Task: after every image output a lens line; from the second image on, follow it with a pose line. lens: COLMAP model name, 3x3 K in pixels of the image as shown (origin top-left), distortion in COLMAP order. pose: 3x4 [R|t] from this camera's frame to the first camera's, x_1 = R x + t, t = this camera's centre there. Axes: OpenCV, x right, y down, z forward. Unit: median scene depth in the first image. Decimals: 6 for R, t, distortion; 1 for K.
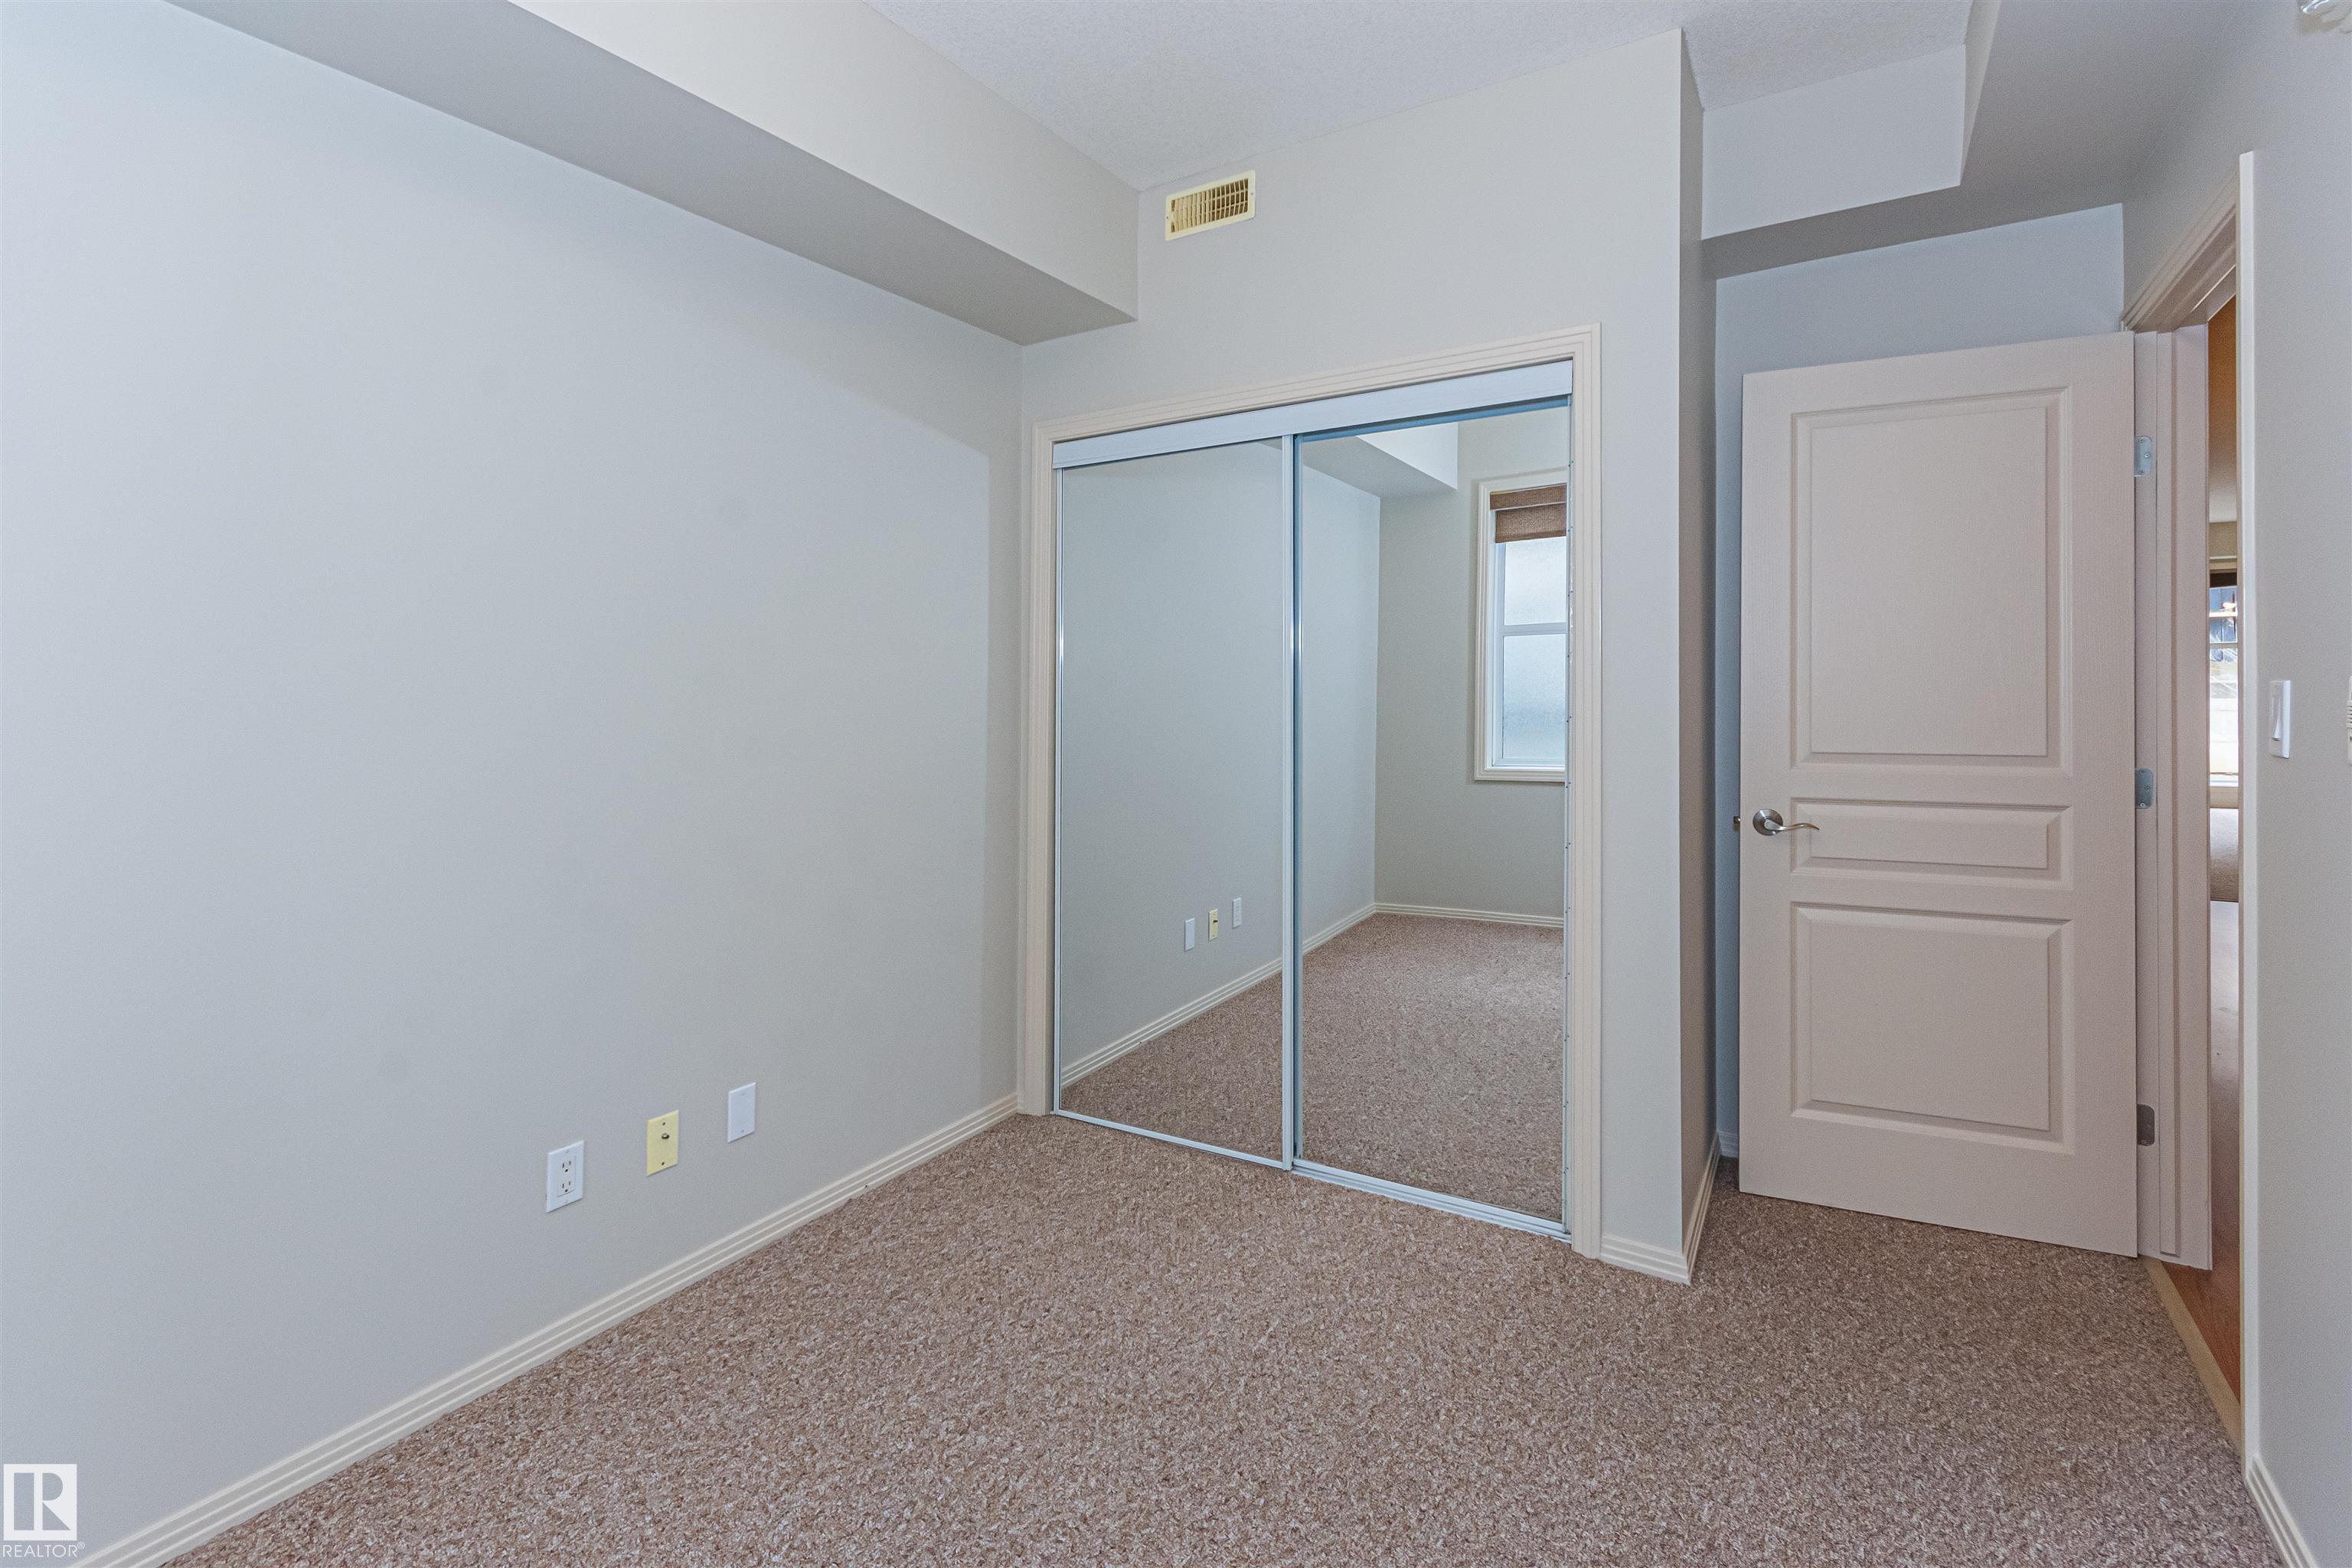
lens RADIAL K [[1072.5, 0, 1172.4], [0, 1072.5, 689.4], [0, 0, 1]] dist [-0.000524, 0.000429]
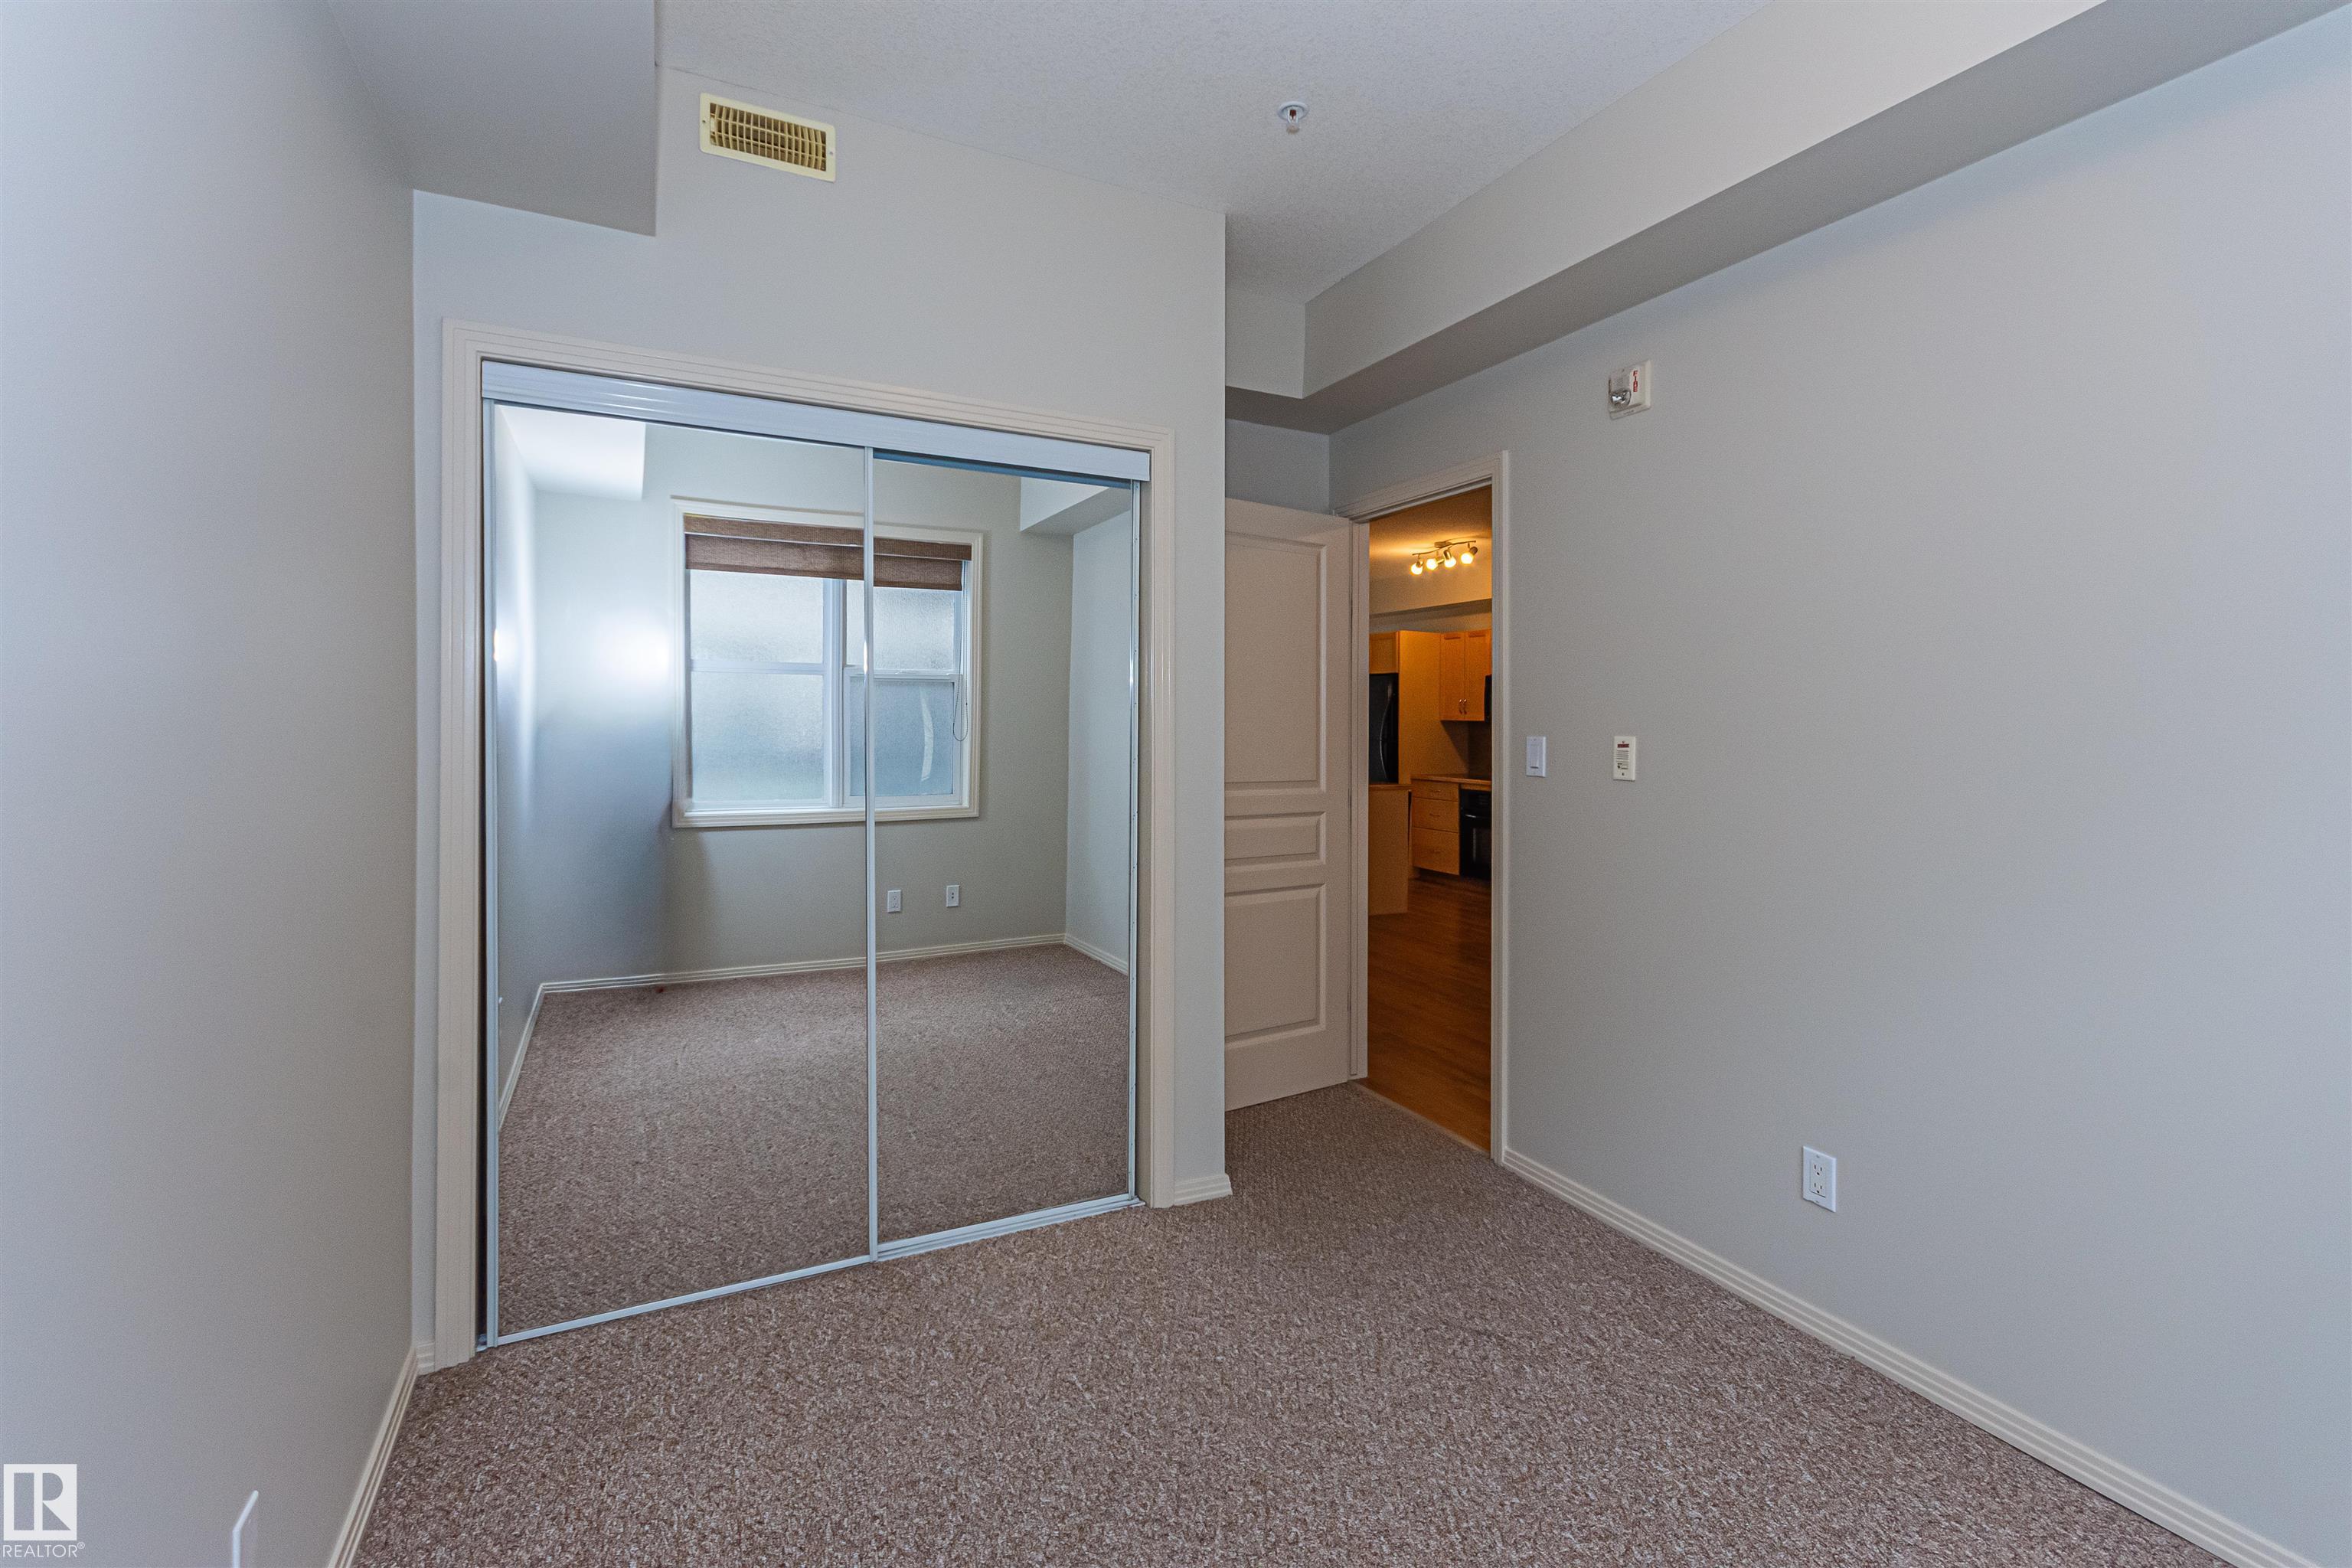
lens RADIAL K [[1048.0, 0, 1170.0], [0, 1048.0, 748.2], [0, 0, 1]] dist [-0.001077, 0.000306]
pose [[0.520809, -0.000750, 0.853673, -0.574216], [-0.014930, 0.999839, 0.009987, 0.002622], [-0.853543, -0.017947, 0.520714, 0.369187]]
